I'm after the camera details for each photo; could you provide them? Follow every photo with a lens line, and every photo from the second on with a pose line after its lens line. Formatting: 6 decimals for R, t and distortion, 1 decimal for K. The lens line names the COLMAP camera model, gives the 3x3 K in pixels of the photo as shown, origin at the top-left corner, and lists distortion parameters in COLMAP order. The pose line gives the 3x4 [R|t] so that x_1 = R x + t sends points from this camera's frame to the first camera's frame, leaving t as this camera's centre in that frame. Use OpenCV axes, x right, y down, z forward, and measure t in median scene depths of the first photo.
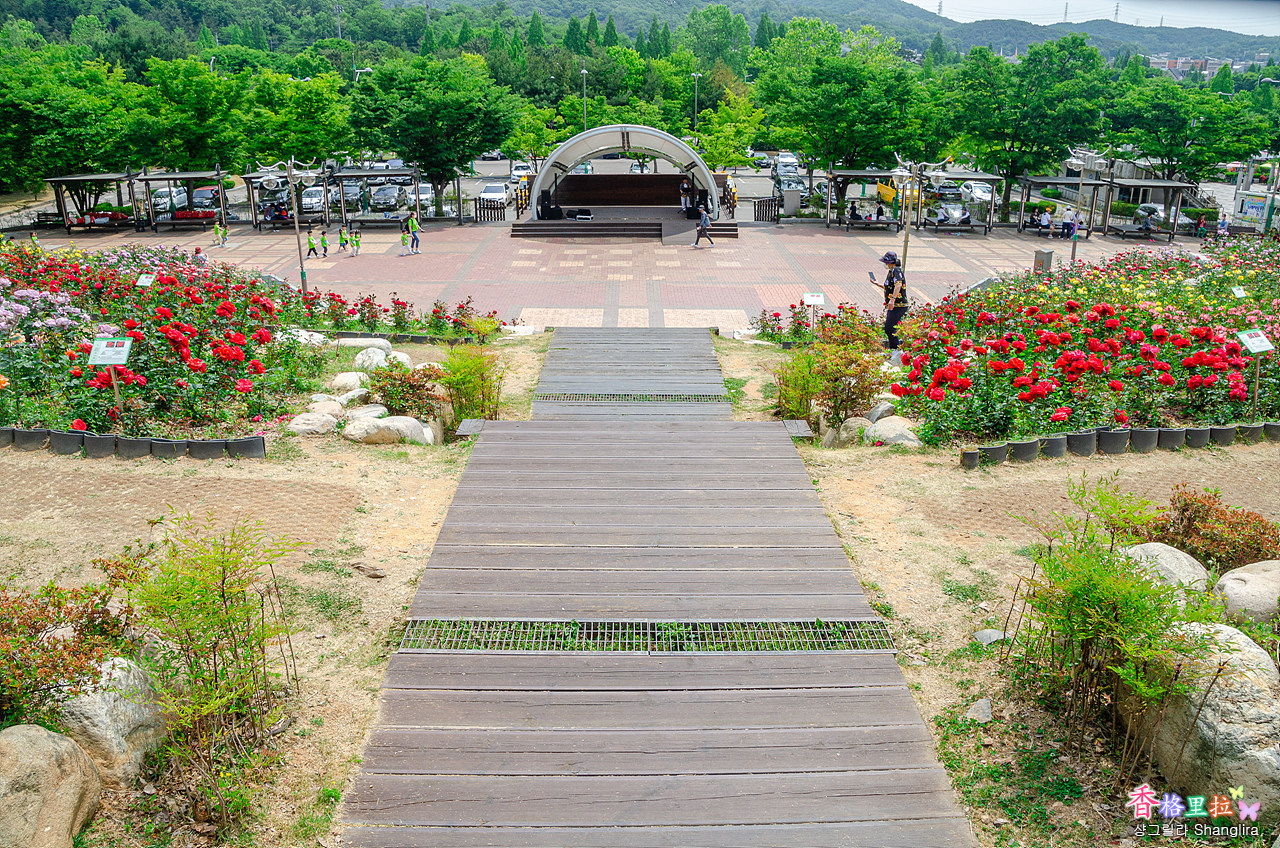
lens RADIAL K [[975.8, 0, 639.1], [0, 975.8, 425.0], [0, 0, 1]] dist [-0.073259, 0.004904]
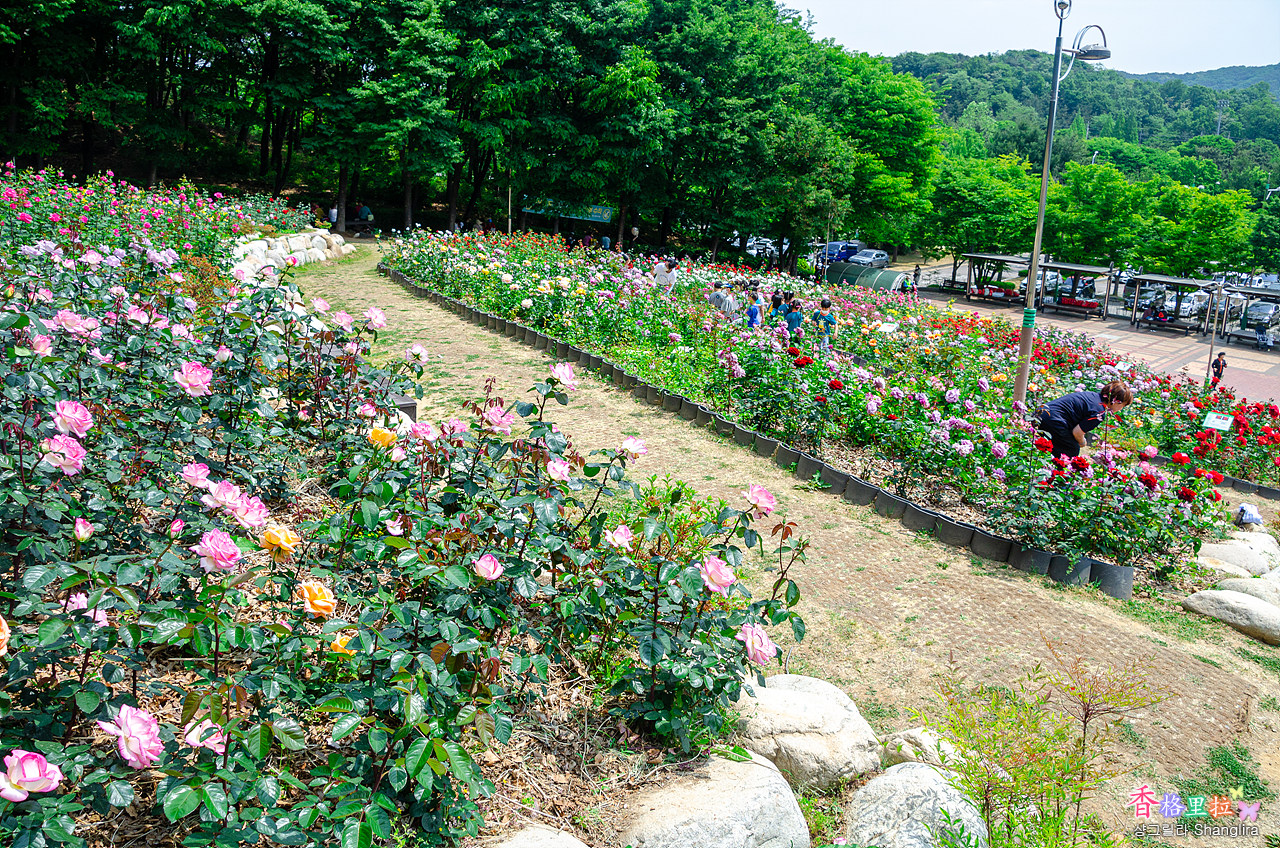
lens RADIAL K [[975.8, 0, 639.2], [0, 975.8, 422.0], [0, 0, 1]] dist [-0.073259, 0.004904]
pose [[0.689127, 0.228520, -0.687664, -0.015780], [-0.285870, 0.957741, 0.031793, 0.021872], [0.665869, 0.174673, 0.725332, -0.118004]]
